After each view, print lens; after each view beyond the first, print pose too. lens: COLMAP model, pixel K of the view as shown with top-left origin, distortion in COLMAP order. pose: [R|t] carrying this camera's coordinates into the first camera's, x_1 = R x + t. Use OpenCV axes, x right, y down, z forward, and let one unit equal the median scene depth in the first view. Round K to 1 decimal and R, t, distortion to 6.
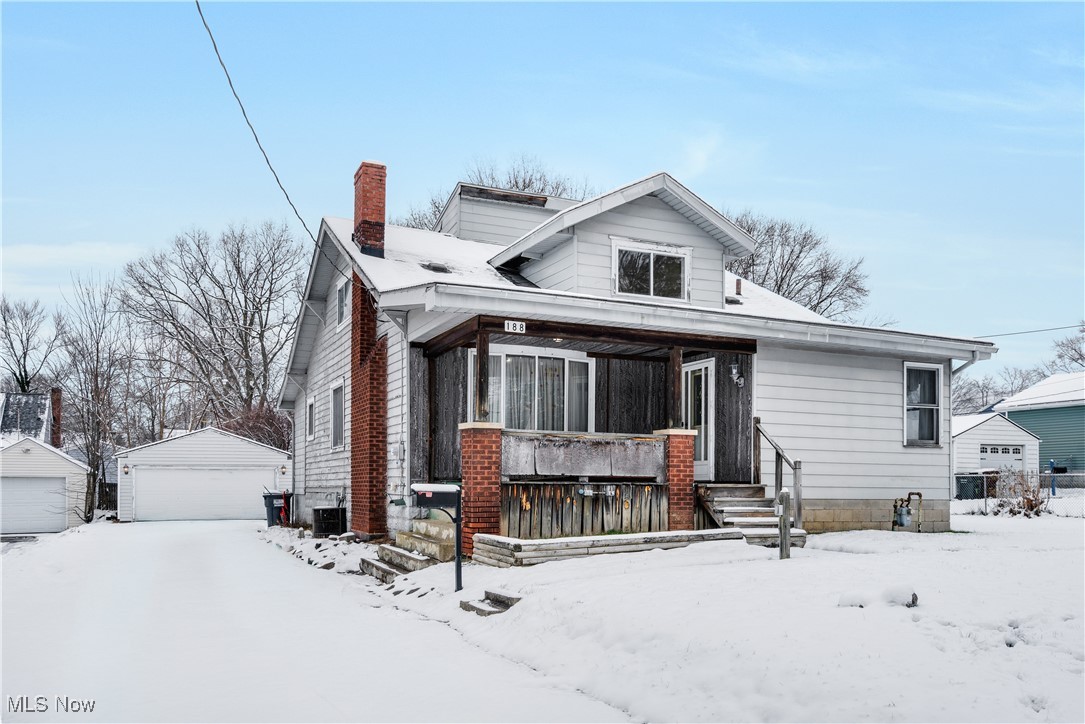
lens RADIAL K [[933.0, 0, 532.9], [0, 933.0, 462.0], [0, 0, 1]] dist [0.001121, -0.007742]
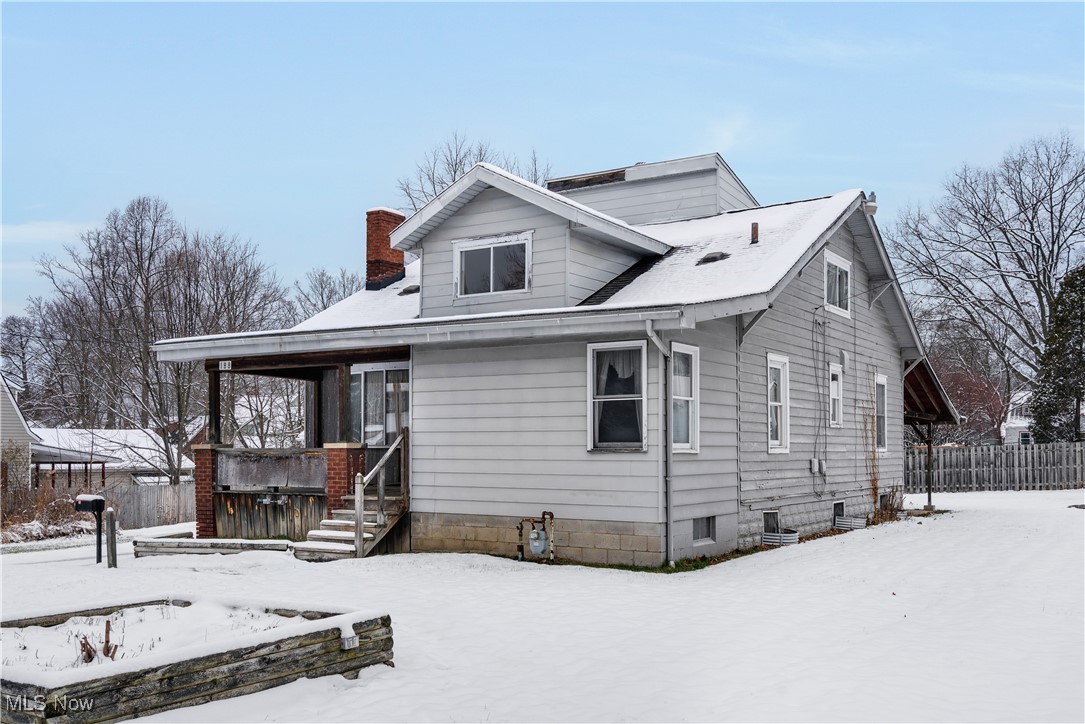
lens RADIAL K [[1053.8, 0, 523.7], [0, 1053.8, 420.3], [0, 0, 1]] dist [-0.000436, 0.000000]
pose [[0.533183, -0.030700, -0.845443, 1.181351], [0.029255, 0.999413, -0.017841, -0.030907], [0.845494, -0.015220, 0.533768, 0.508549]]
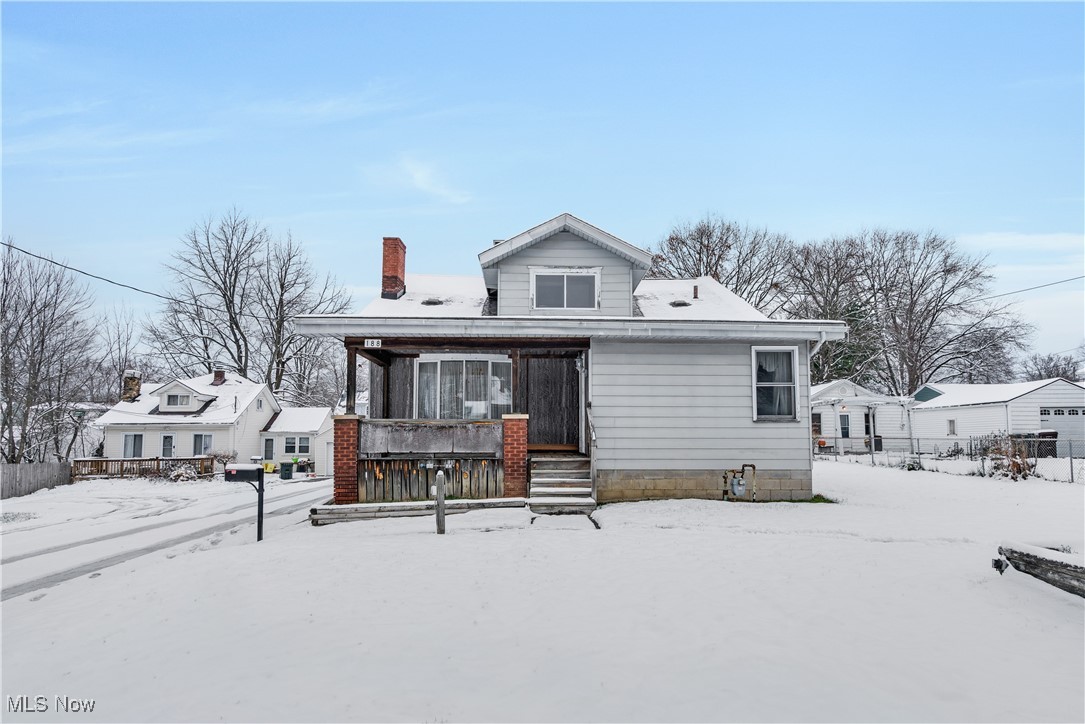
lens RADIAL K [[606.2, 0, 544.7], [0, 606.2, 389.0], [0, 0, 1]] dist [-0.002555, 0.001048]
pose [[0.920629, -0.041244, -0.388254, 0.475531], [0.018882, 0.997945, -0.061238, -0.017187], [0.389982, 0.049046, 0.919515, 0.250333]]
